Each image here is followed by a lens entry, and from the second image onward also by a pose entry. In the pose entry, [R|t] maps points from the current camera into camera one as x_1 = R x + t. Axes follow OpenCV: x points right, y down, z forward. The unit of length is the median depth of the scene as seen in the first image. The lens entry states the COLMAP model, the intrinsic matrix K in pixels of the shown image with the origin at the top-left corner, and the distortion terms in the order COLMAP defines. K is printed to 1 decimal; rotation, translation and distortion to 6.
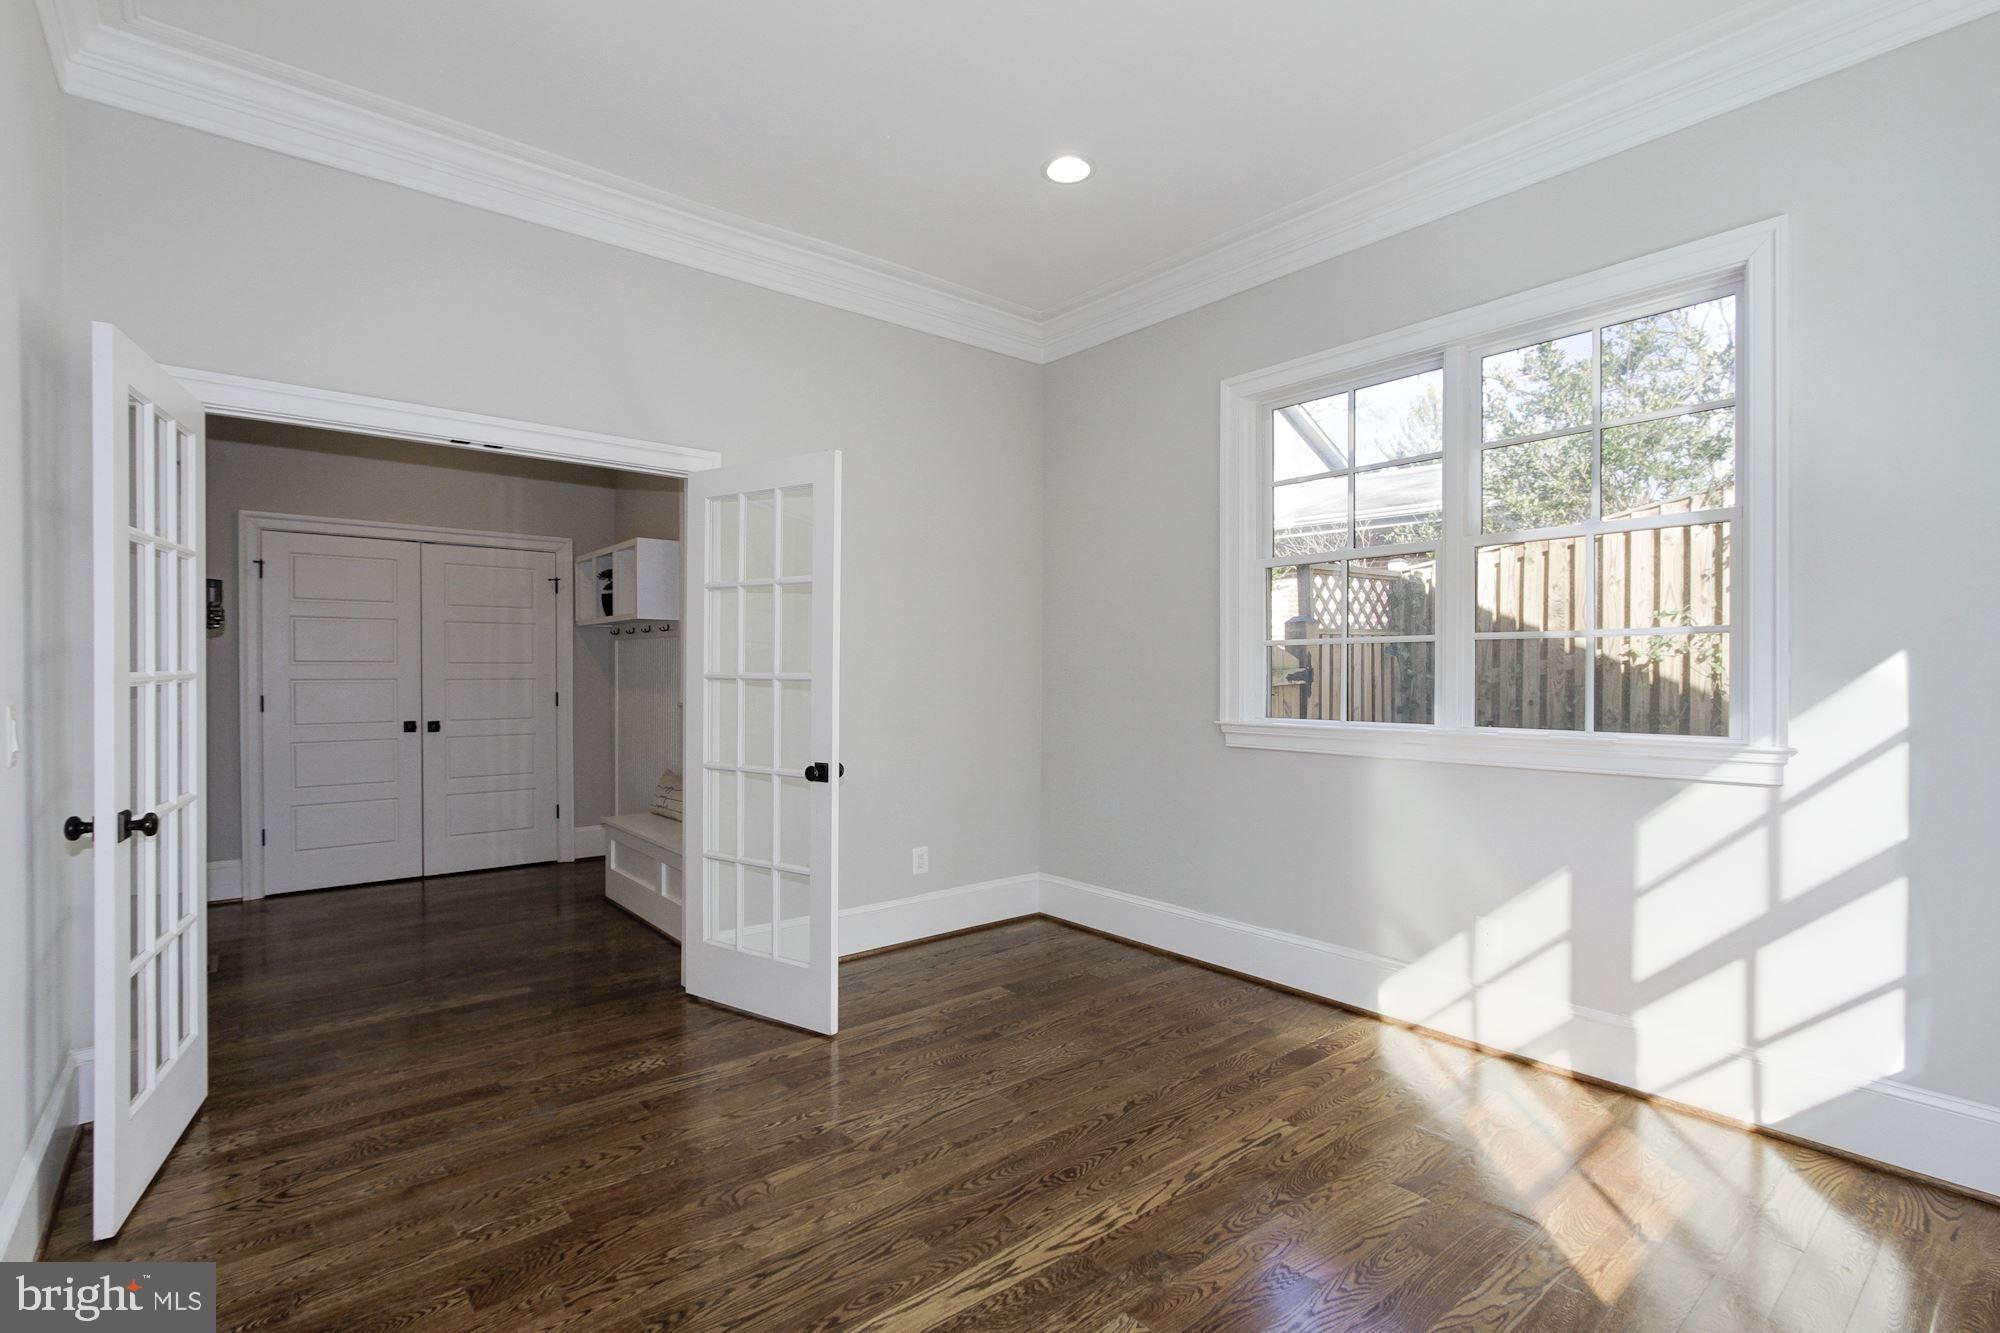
lens RADIAL K [[941.9, 0, 997.1], [0, 941.9, 679.1], [0, 0, 1]] dist [-0.003439, 0.001880]
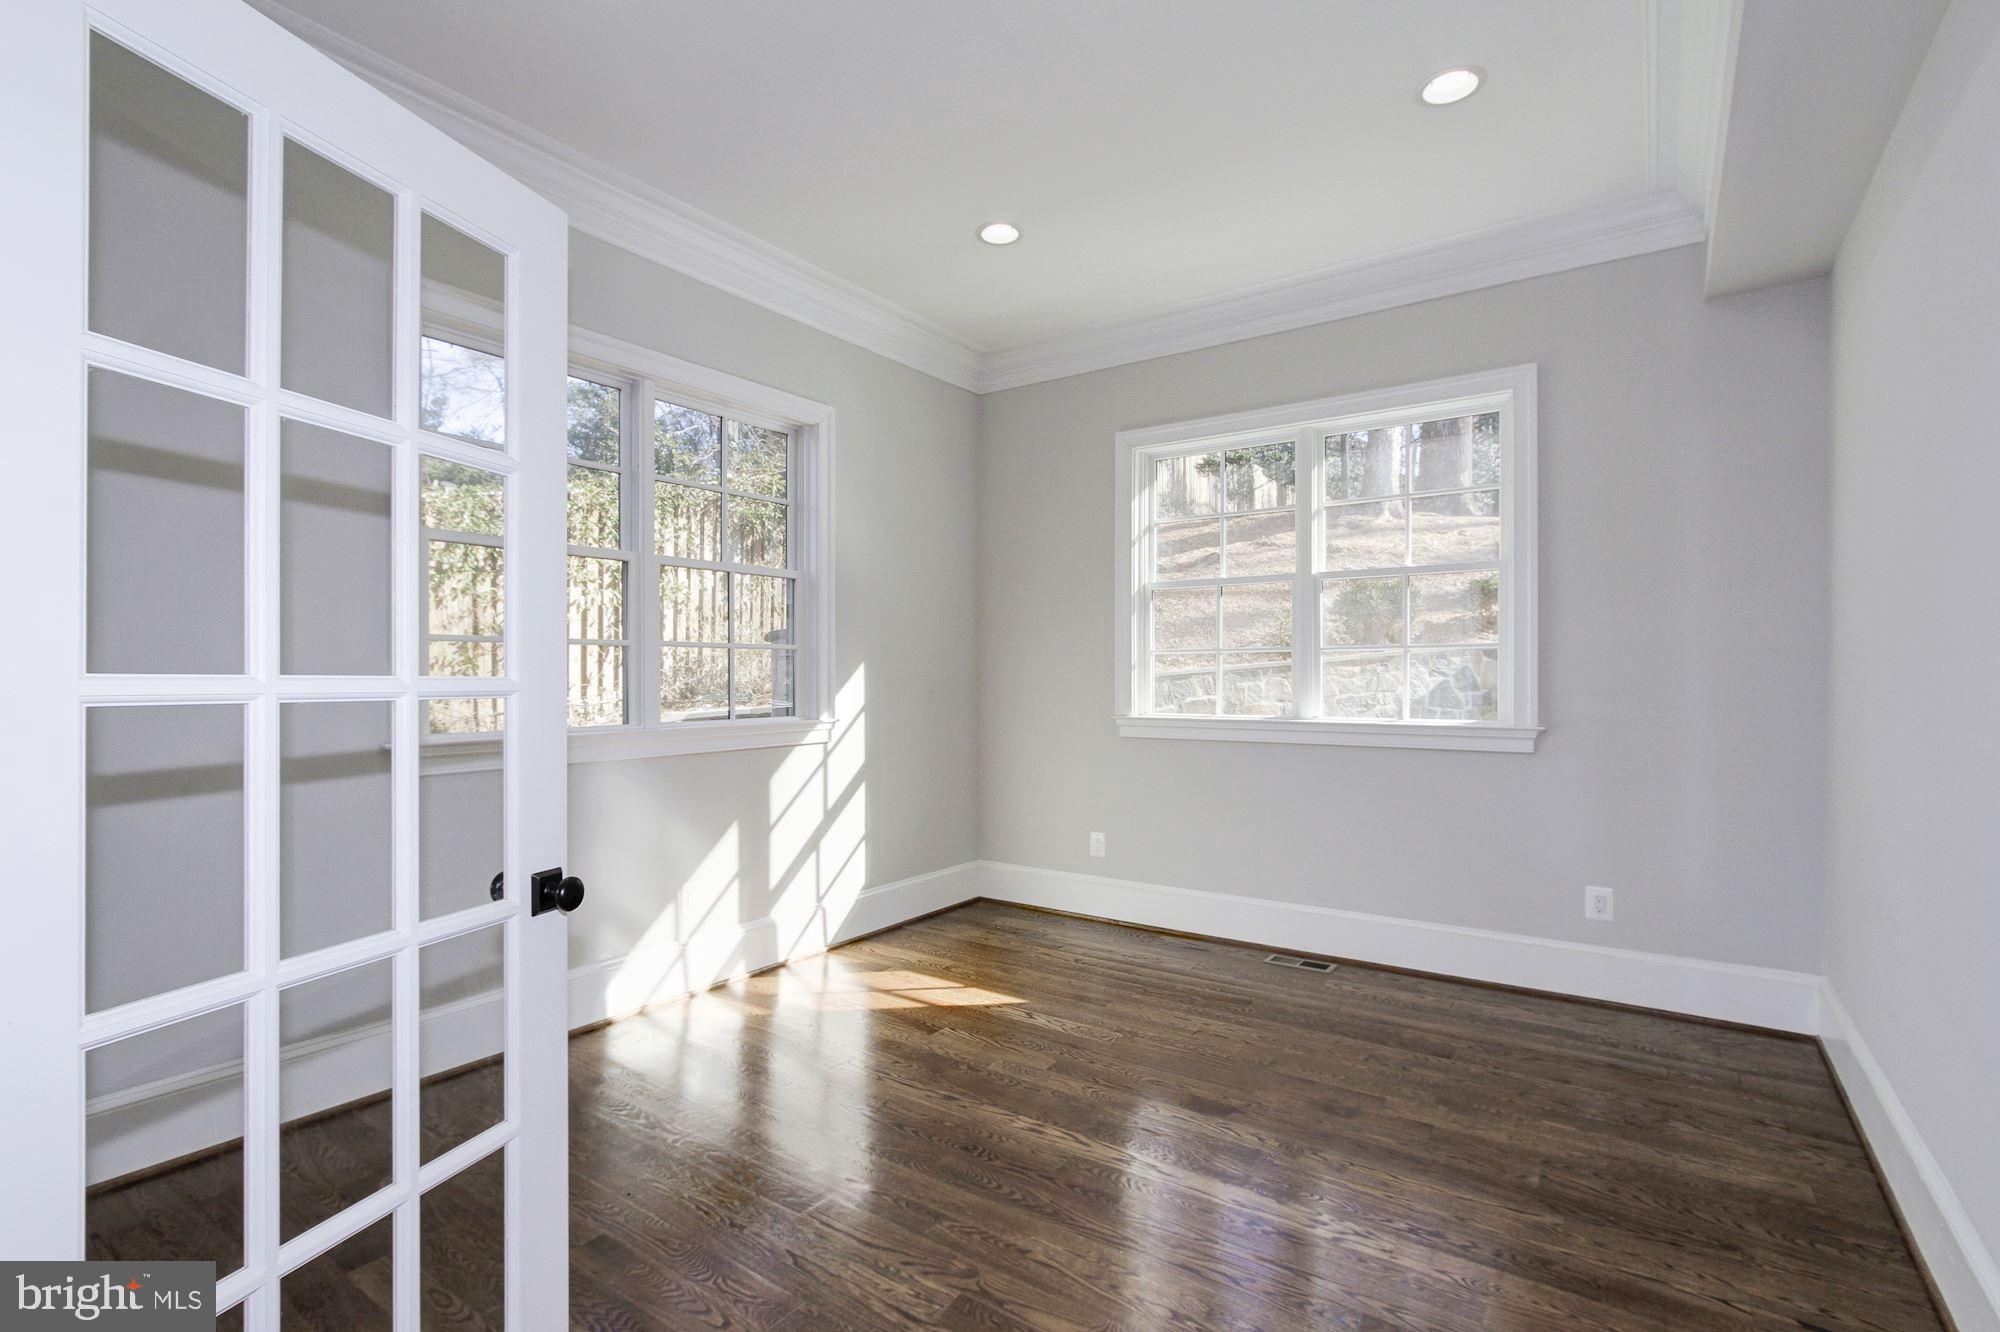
lens RADIAL K [[941.9, 0, 995.5], [0, 941.9, 663.6], [0, 0, 1]] dist [-0.003439, 0.001880]
pose [[-0.276219, 0.012929, 0.961008, -0.858738], [0.005156, 0.999915, -0.011971, -0.005475], [-0.961081, 0.001649, -0.276262, 1.138340]]
